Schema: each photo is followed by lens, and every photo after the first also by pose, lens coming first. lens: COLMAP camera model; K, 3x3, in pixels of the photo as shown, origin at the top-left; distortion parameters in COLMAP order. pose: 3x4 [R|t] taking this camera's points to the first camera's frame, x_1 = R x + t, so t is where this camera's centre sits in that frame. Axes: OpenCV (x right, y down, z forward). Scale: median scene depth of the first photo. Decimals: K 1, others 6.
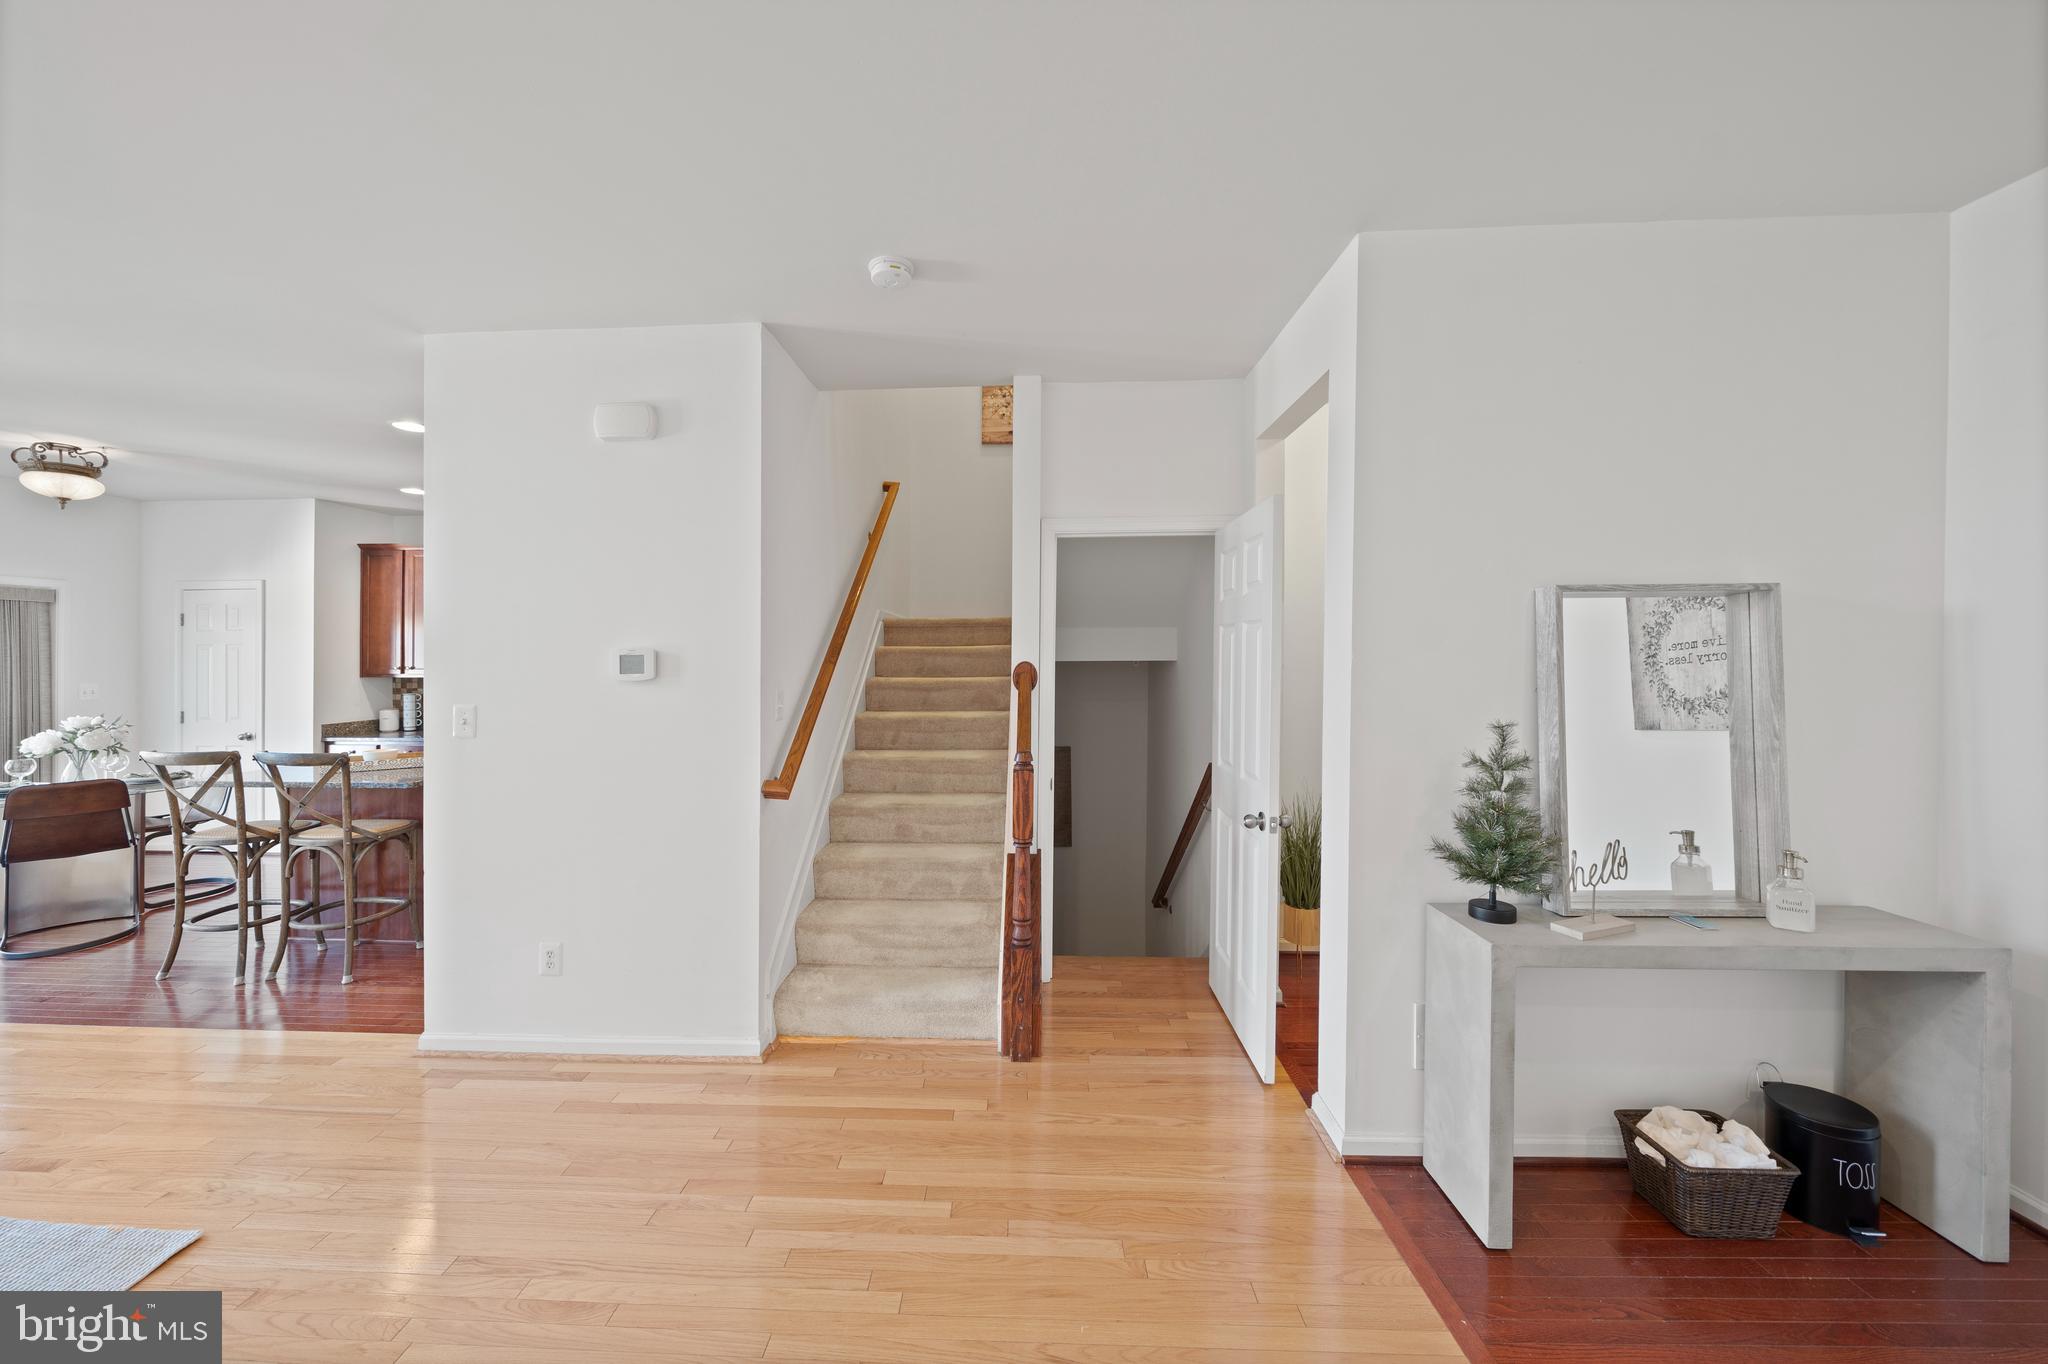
lens RADIAL K [[719.3, 0, 1000.0], [0, 719.3, 654.7], [0, 0, 1]] dist [-0.002604, -0.000870]
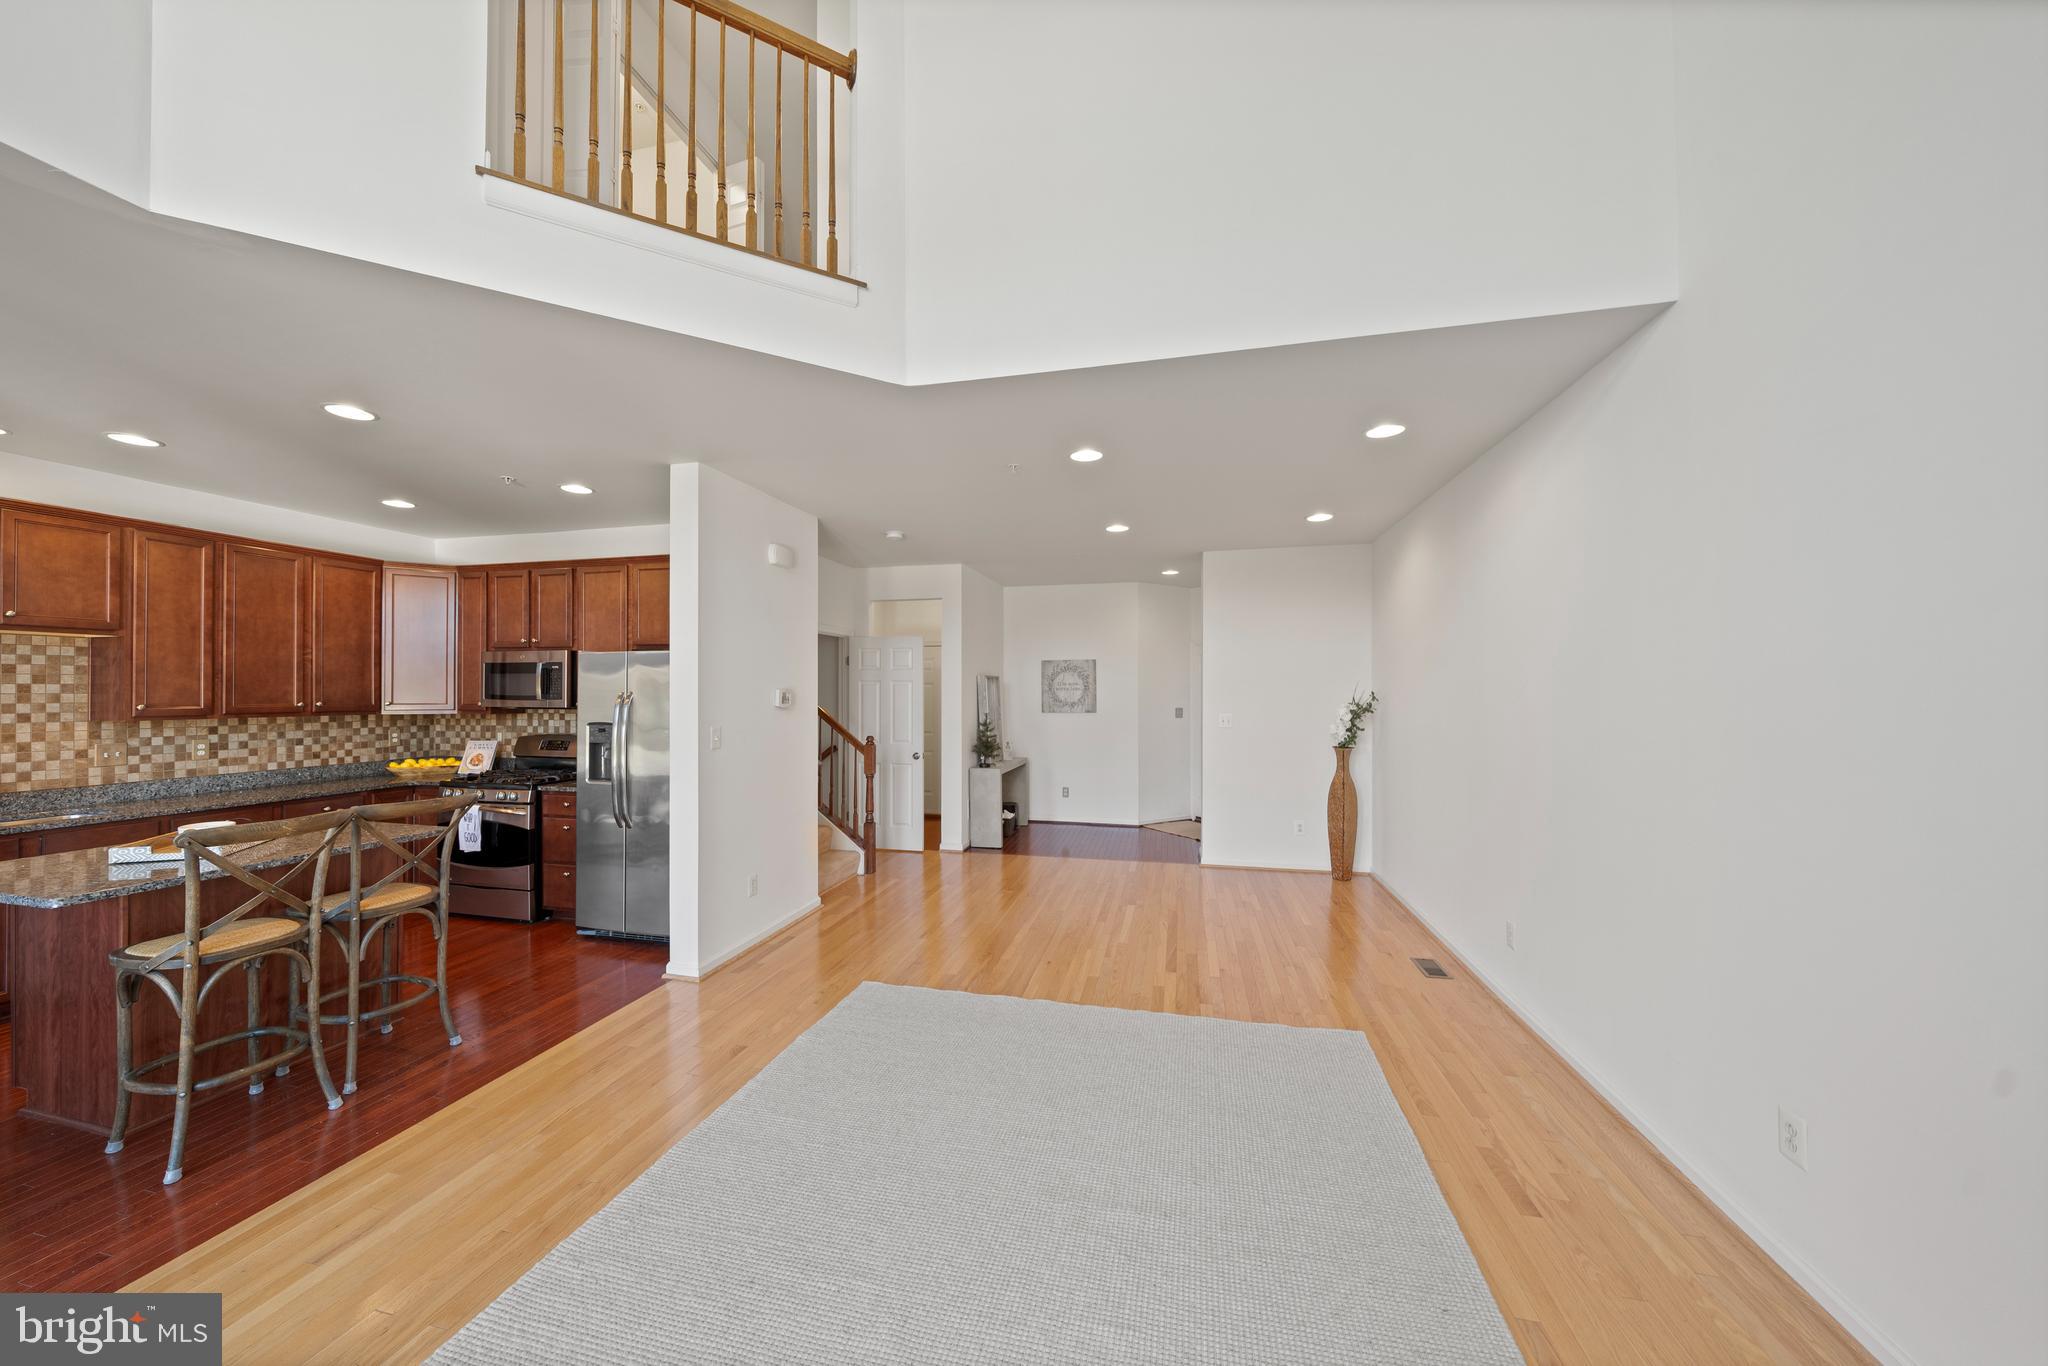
lens RADIAL K [[719.3, 0, 994.5], [0, 719.3, 687.0], [0, 0, 1]] dist [-0.002604, -0.000870]
pose [[0.202560, 0.013375, 0.979179, -1.101456], [-0.003076, 0.999910, -0.013022, 0.004369], [-0.979265, -0.000374, 0.202583, 0.086484]]
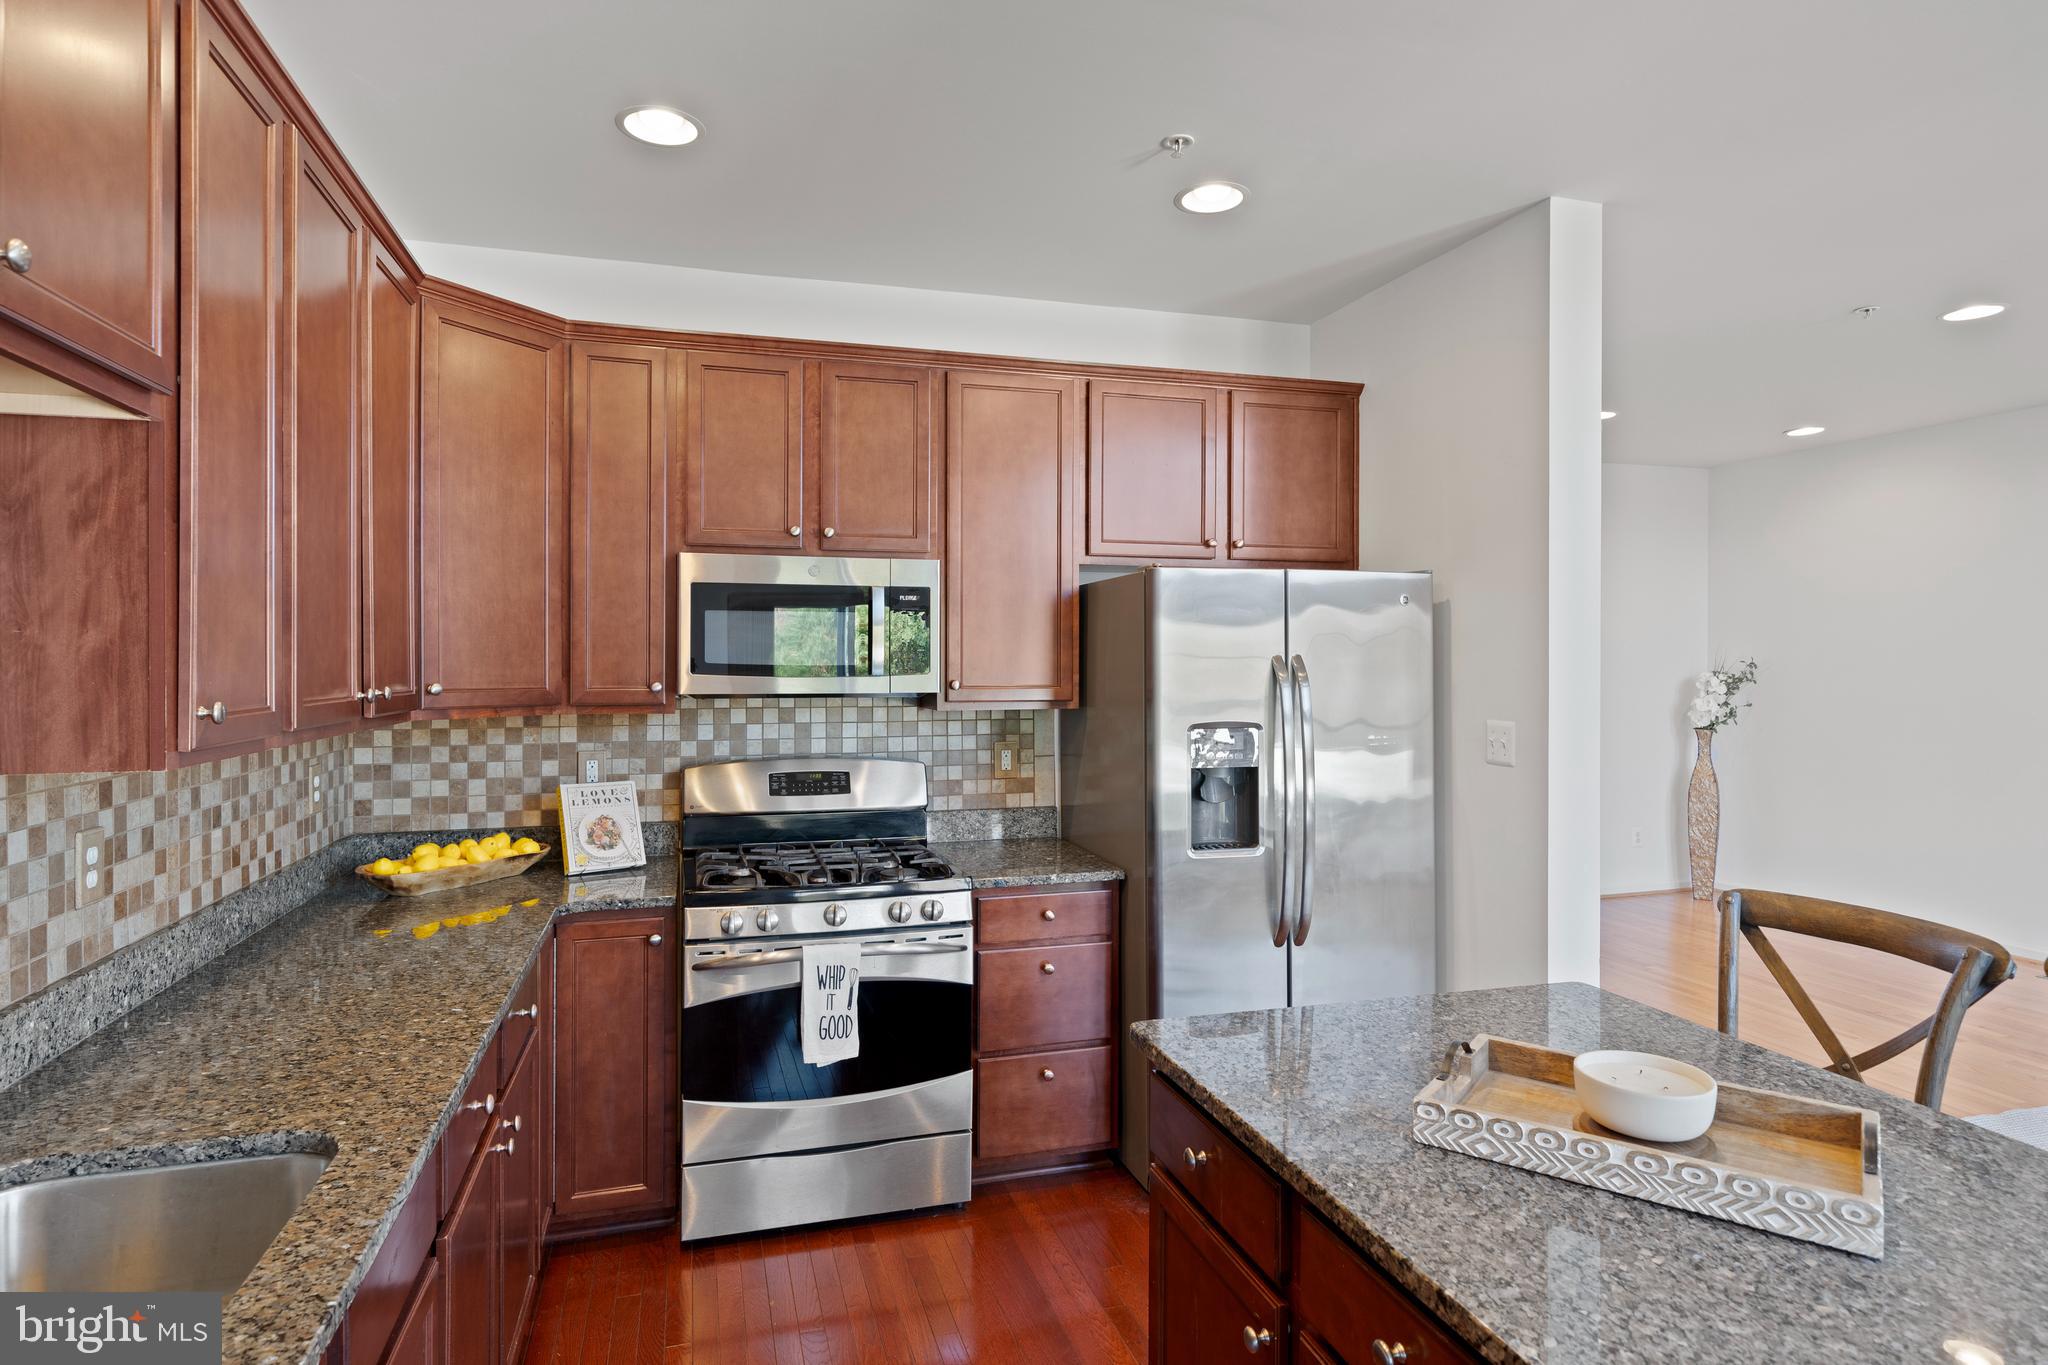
lens RADIAL K [[1121.6, 0, 1023.7], [0, 1121.6, 671.6], [0, 0, 1]] dist [0.002312, 0.000445]
pose [[-0.326258, -0.004245, 0.945271, -0.898423], [0.000973, 0.999988, 0.004826, 0.005949], [-0.945280, 0.002495, -0.326250, 1.020786]]
